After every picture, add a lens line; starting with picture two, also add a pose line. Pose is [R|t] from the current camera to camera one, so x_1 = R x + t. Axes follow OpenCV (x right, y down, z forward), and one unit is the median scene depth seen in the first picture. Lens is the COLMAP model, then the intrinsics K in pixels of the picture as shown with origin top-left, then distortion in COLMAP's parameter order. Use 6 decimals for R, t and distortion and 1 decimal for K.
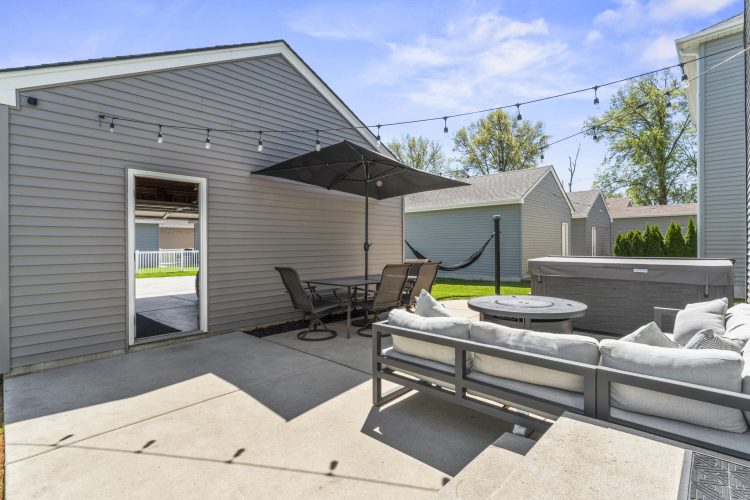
lens RADIAL K [[361.1, 0, 375.9], [0, 361.1, 248.1], [0, 0, 1]] dist [-0.001084, -0.000624]
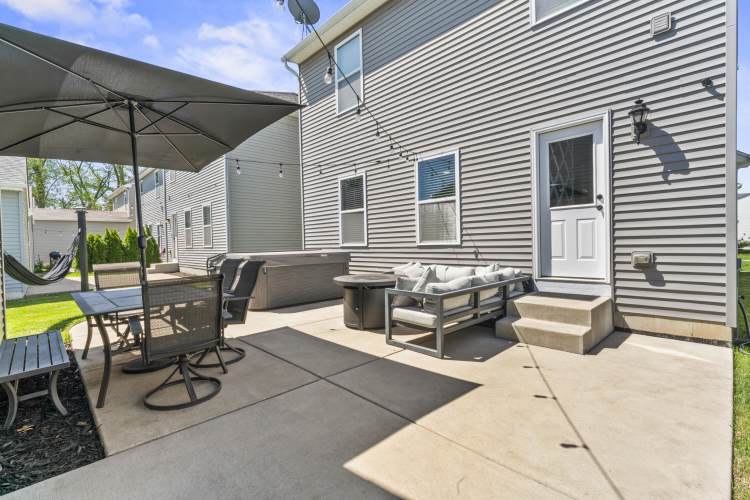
lens RADIAL K [[343.4, 0, 376.4], [0, 343.4, 249.3], [0, 0, 1]] dist [-0.003624, 0.000333]
pose [[0.037662, -0.014390, 0.999187, -1.403714], [0.028061, 0.999517, 0.013337, 0.030074], [-0.998896, 0.027535, 0.038047, 1.349891]]
